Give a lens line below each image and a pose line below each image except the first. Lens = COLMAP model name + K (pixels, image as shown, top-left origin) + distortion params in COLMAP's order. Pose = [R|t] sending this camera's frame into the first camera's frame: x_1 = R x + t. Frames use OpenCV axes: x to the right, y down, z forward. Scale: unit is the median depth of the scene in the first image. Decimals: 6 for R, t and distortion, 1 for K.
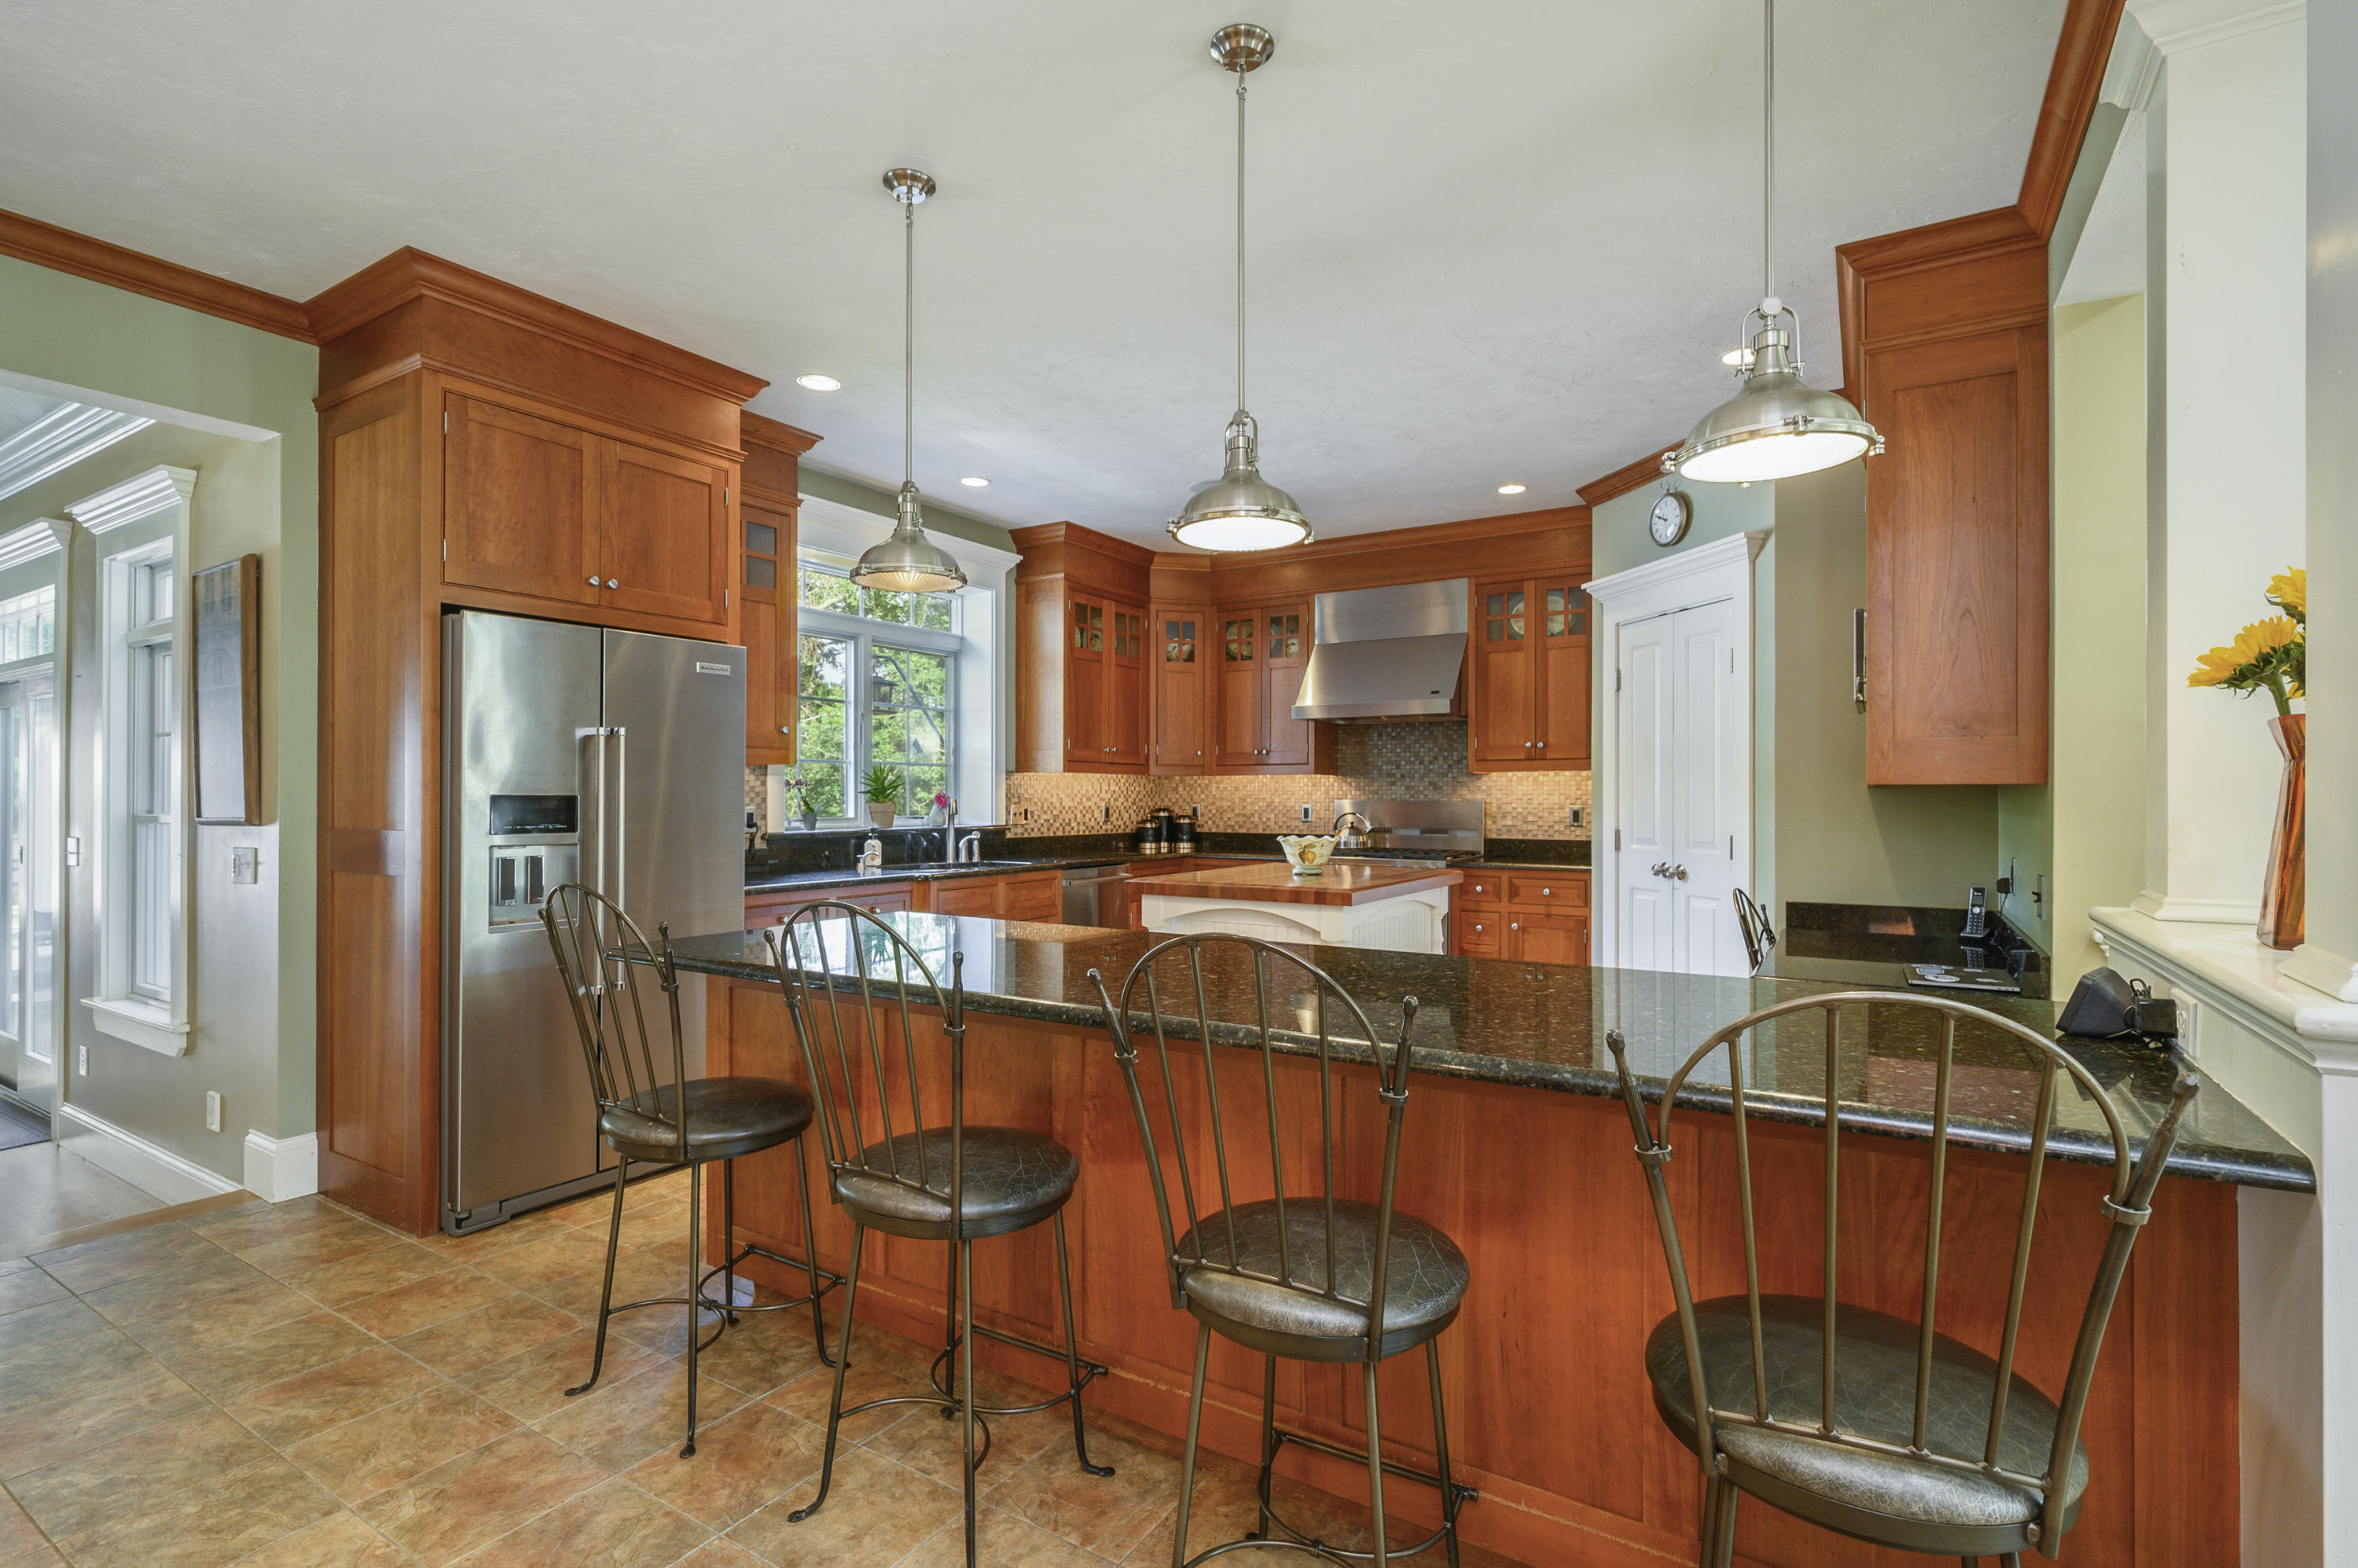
lens RADIAL K [[1099.0, 0, 1172.8], [0, 1099.0, 791.7], [0, 0, 1]] dist [-0.000828, 0.000125]
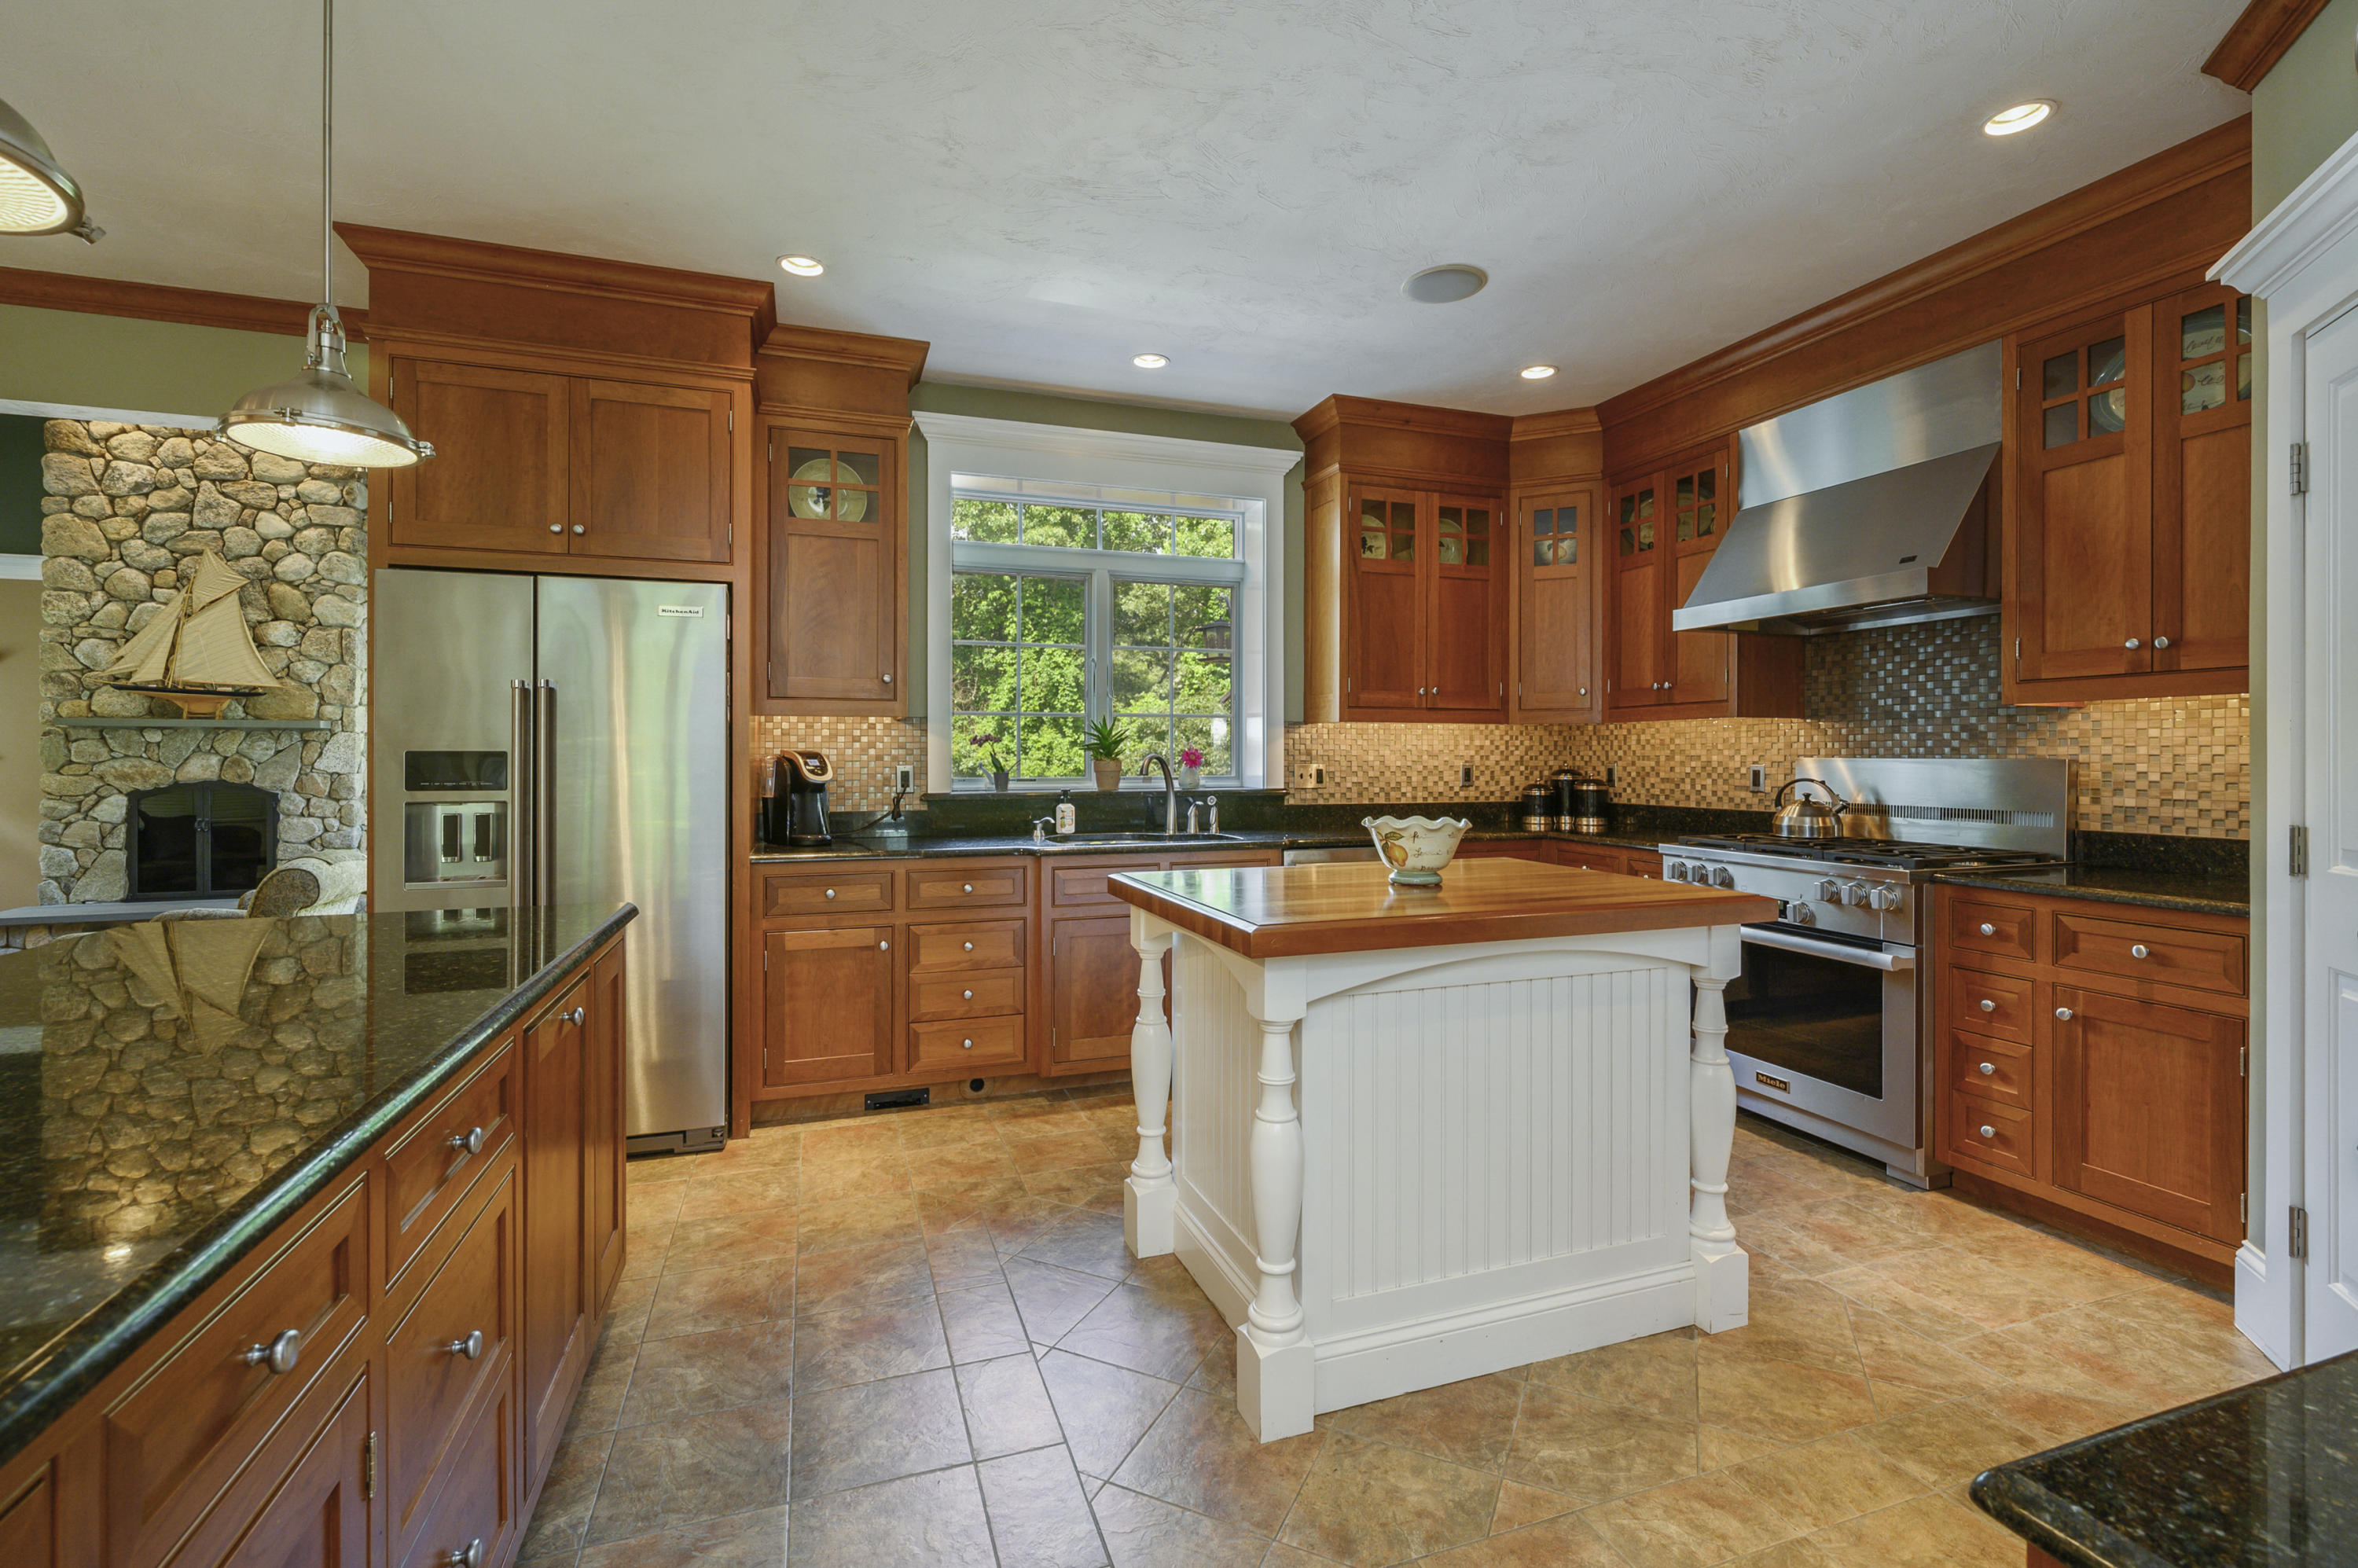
lens RADIAL K [[1044.2, 0, 1182.9], [0, 1044.2, 755.2], [0, 0, 1]] dist [0.001085, 0.000009]
pose [[0.784773, -0.001990, -0.619780, 0.265078], [0.004070, 0.999990, 0.001942, 0.003888], [0.619770, -0.004047, 0.784773, 0.352592]]
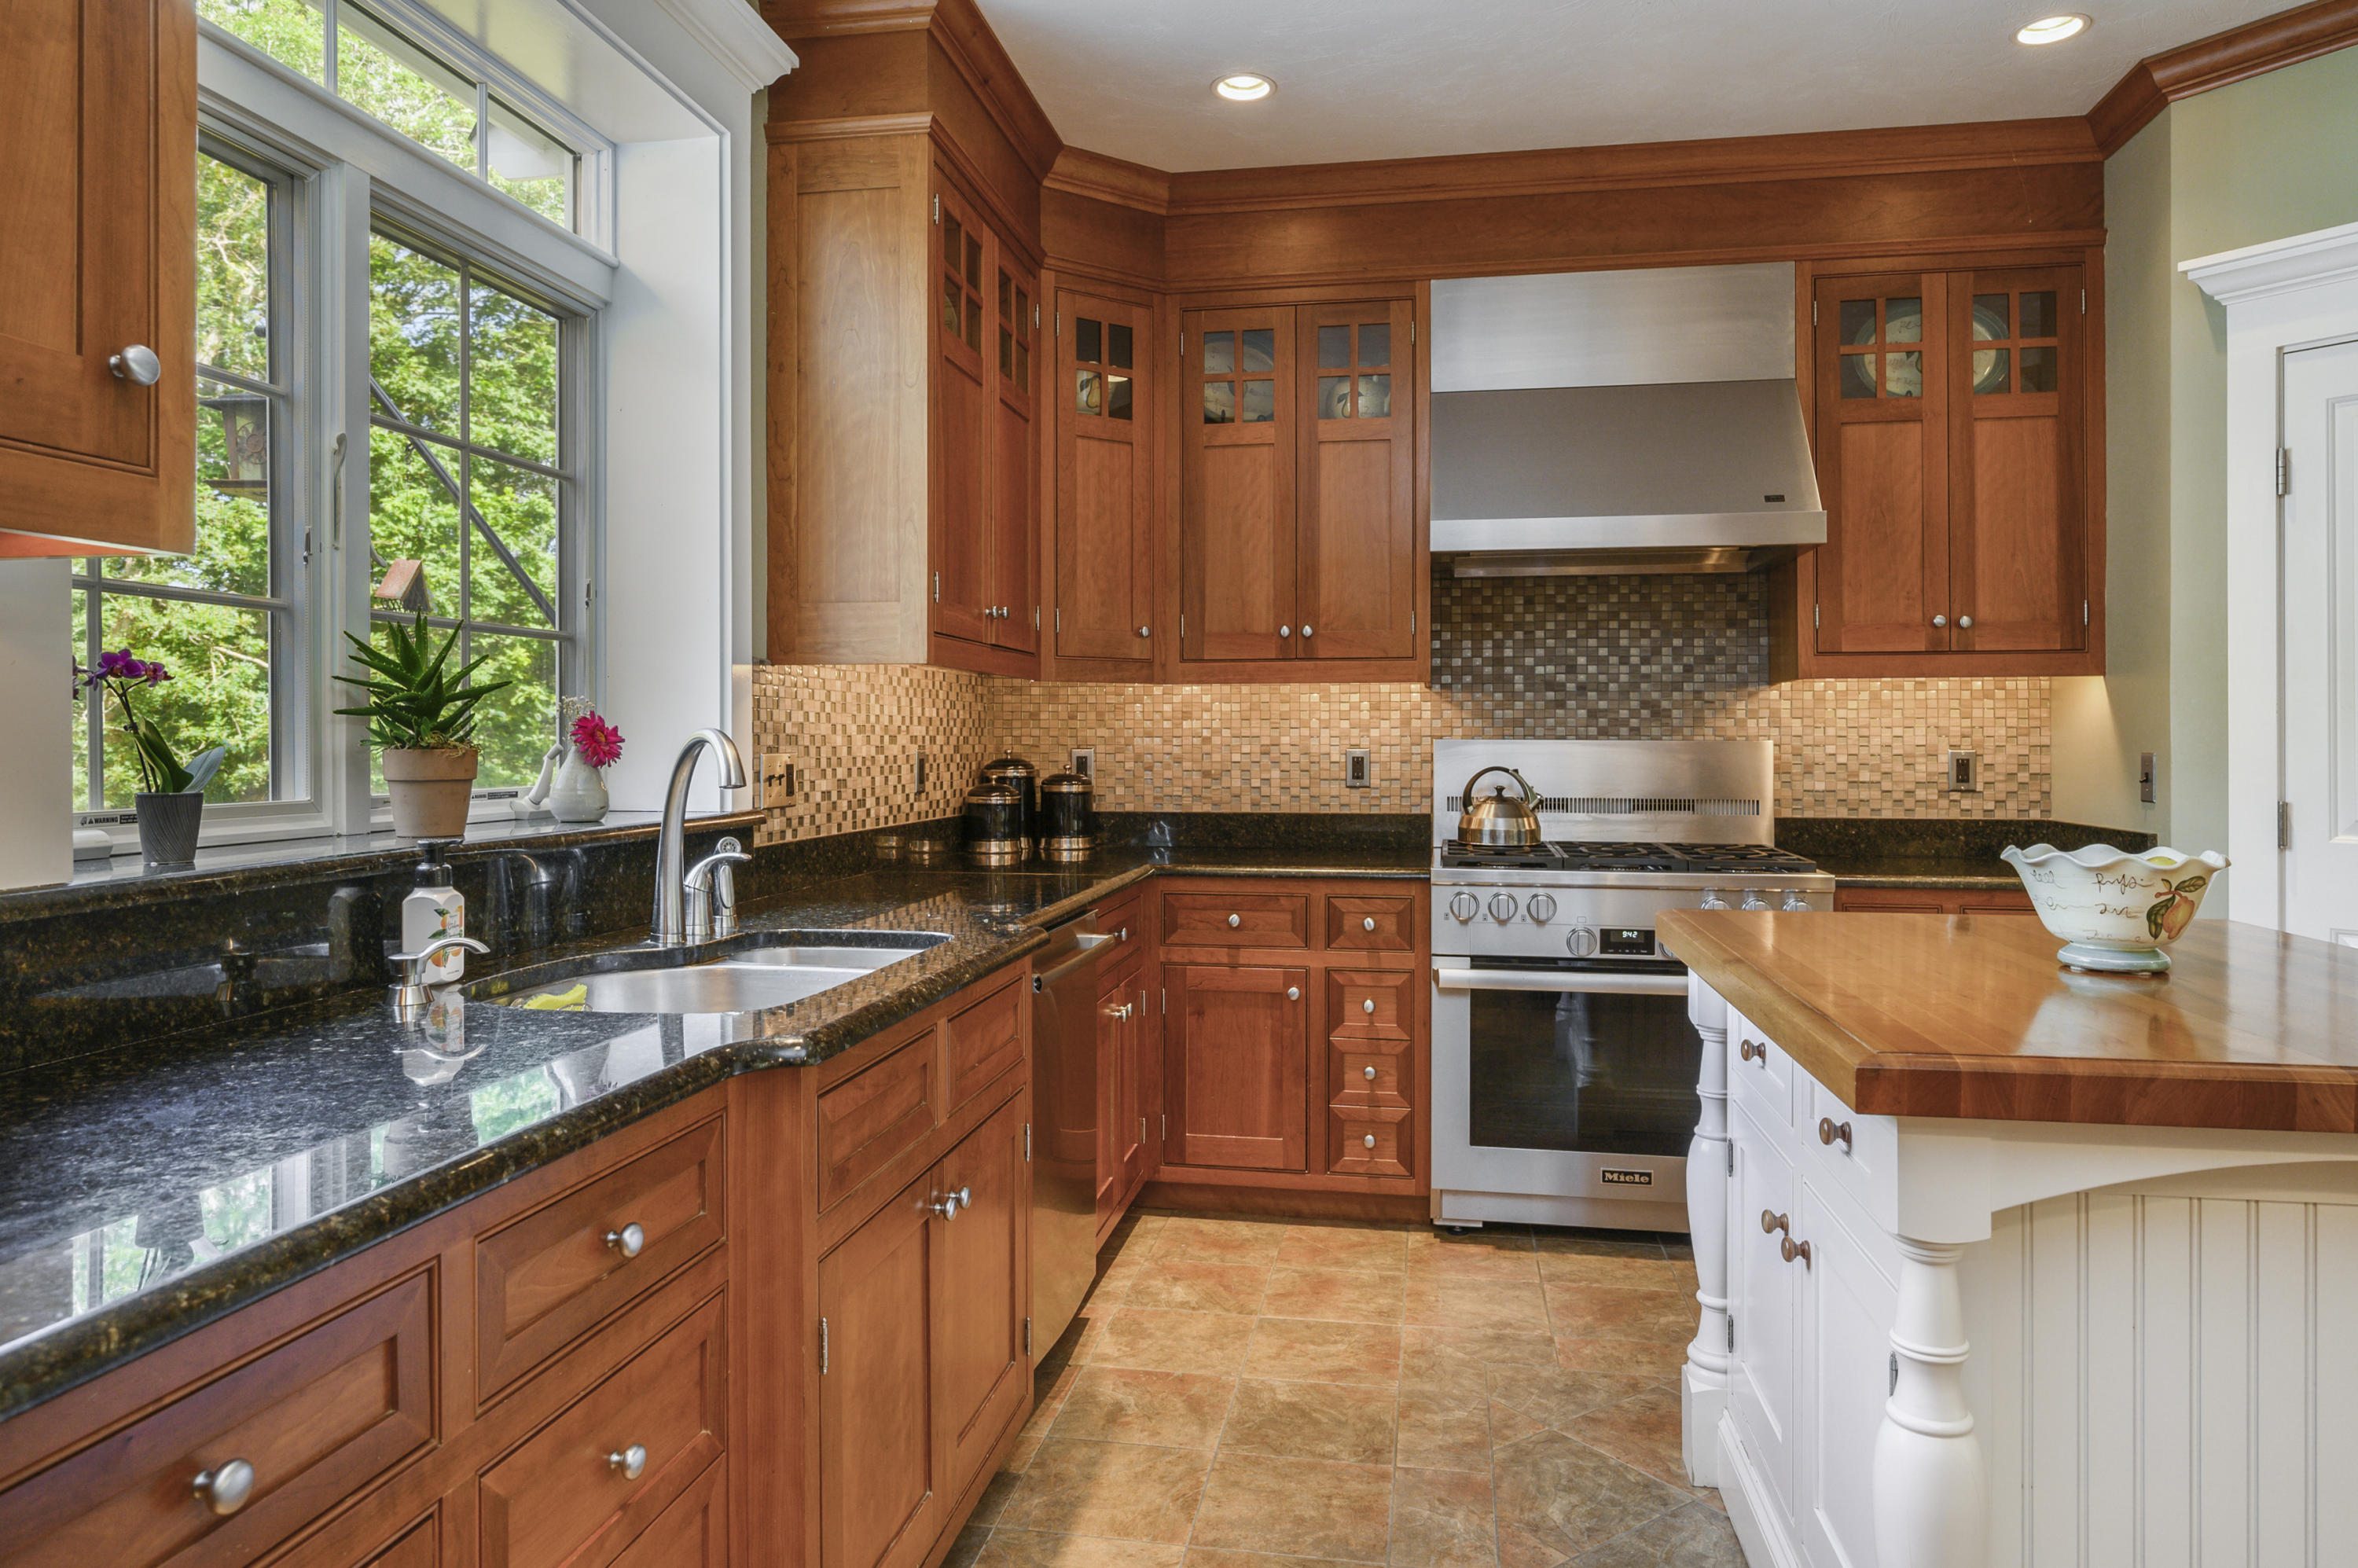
lens RADIAL K [[1488.9, 0, 1193.2], [0, 1488.9, 735.1], [0, 0, 1]] dist [0.005993, -0.002251]
pose [[0.920350, -0.000009, 0.391095, -0.208806], [-0.000789, 0.999998, 0.001880, 0.005155], [-0.391094, -0.002039, 0.920348, 0.506905]]
